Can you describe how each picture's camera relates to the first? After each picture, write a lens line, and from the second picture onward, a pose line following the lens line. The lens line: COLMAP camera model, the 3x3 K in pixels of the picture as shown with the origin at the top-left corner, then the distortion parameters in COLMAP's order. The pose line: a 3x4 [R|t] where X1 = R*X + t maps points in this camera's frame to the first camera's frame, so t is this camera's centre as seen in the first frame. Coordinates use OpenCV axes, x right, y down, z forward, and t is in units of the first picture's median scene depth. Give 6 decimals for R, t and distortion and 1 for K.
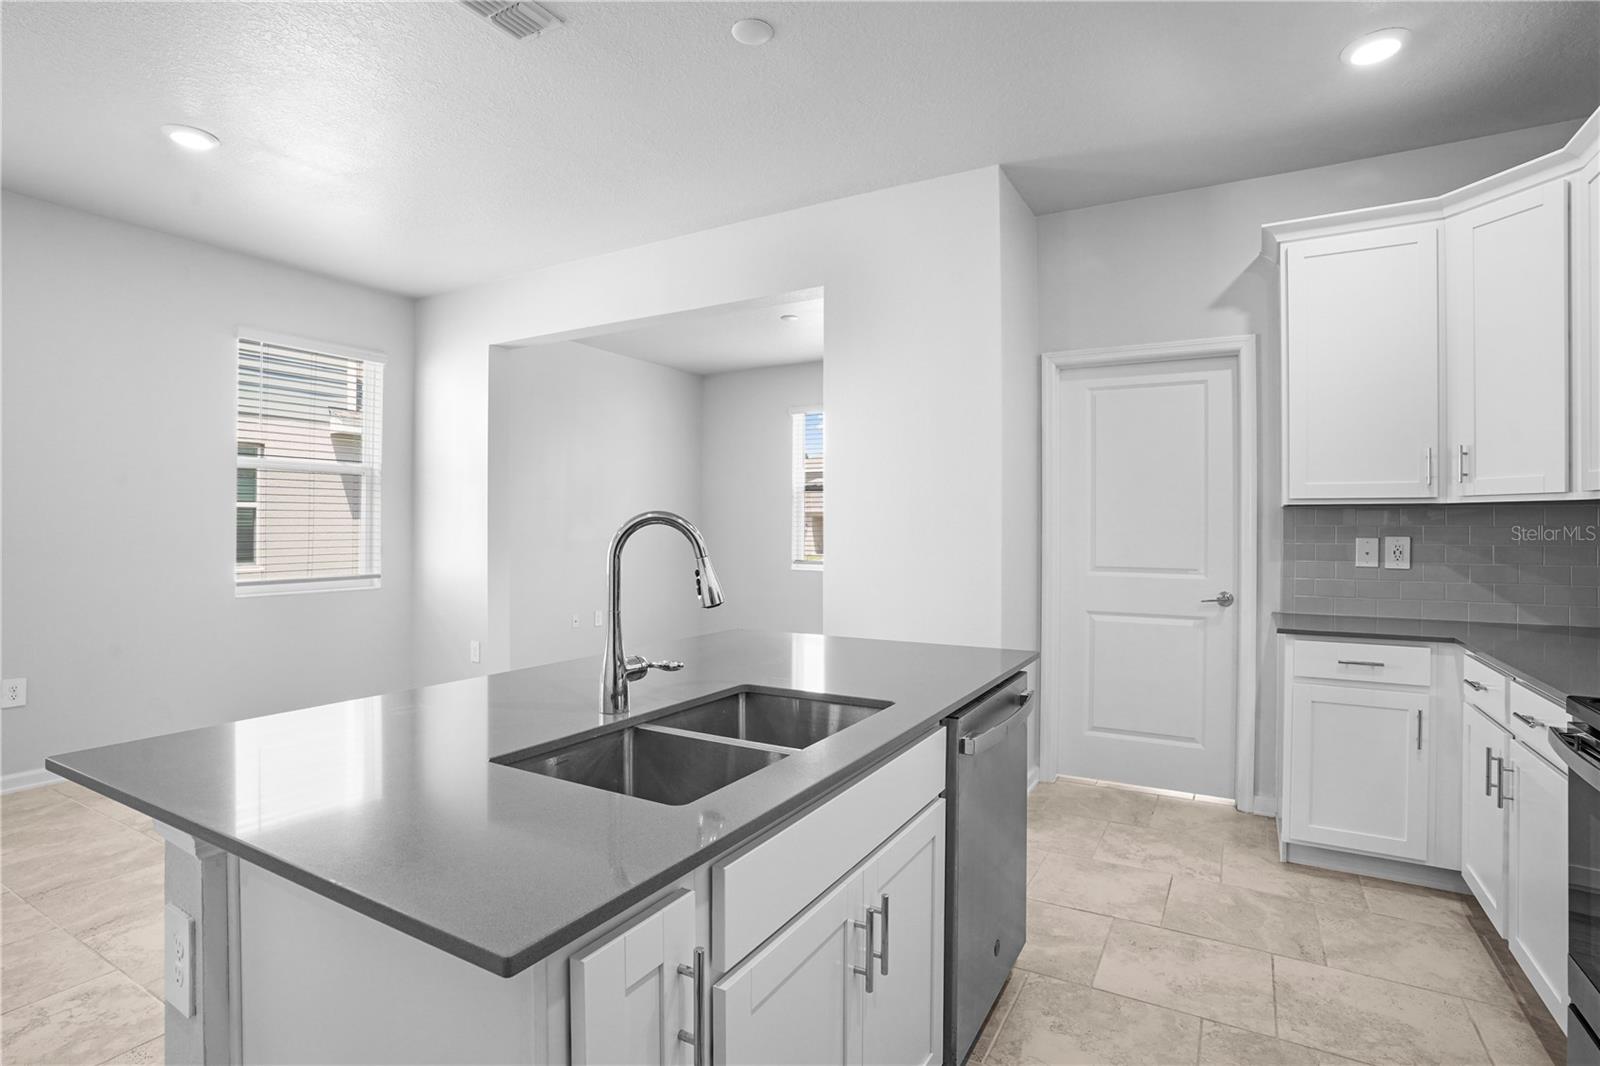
lens RADIAL K [[788.4, 0, 800.0], [0, 788.4, 533.0], [0, 0, 1]] dist [-0.044898, 0.030102]
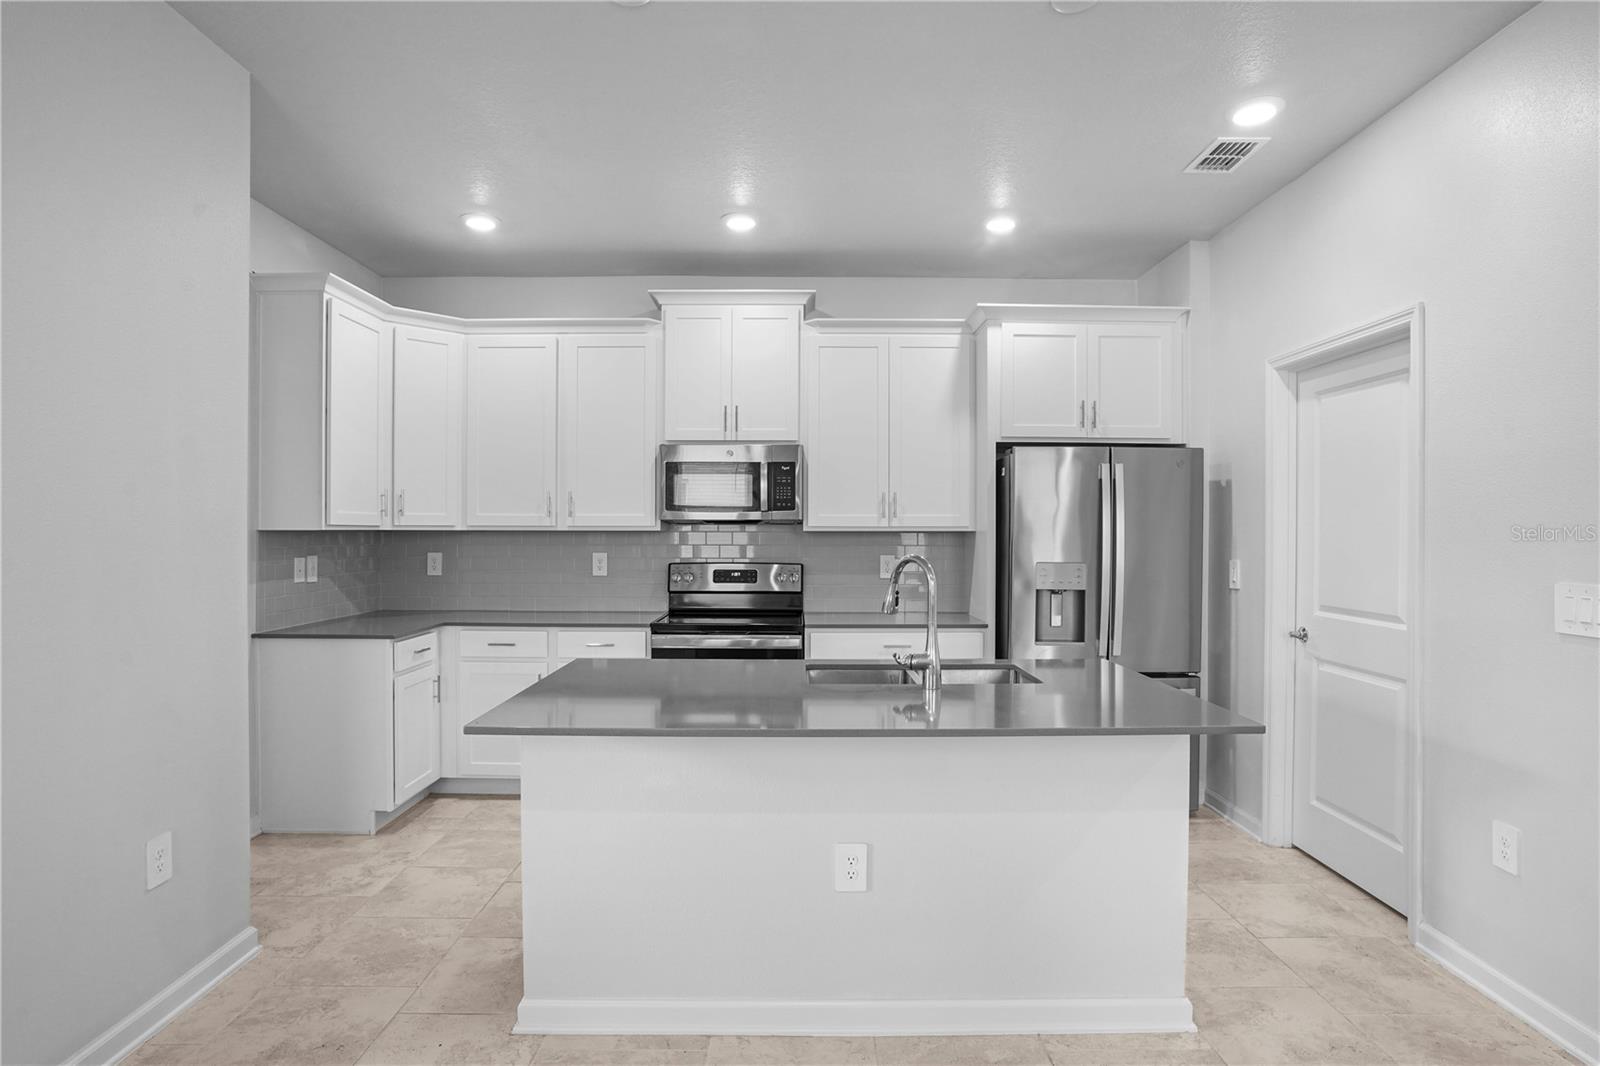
lens RADIAL K [[861.0, 0, 800.0], [0, 861.0, 533.0], [0, 0, 1]] dist [0.000651, 0.000180]
pose [[-0.506672, -0.005259, 0.862123, -0.811687], [-0.006520, 0.999976, 0.002268, -0.041247], [-0.862114, -0.004472, -0.506695, 1.077047]]
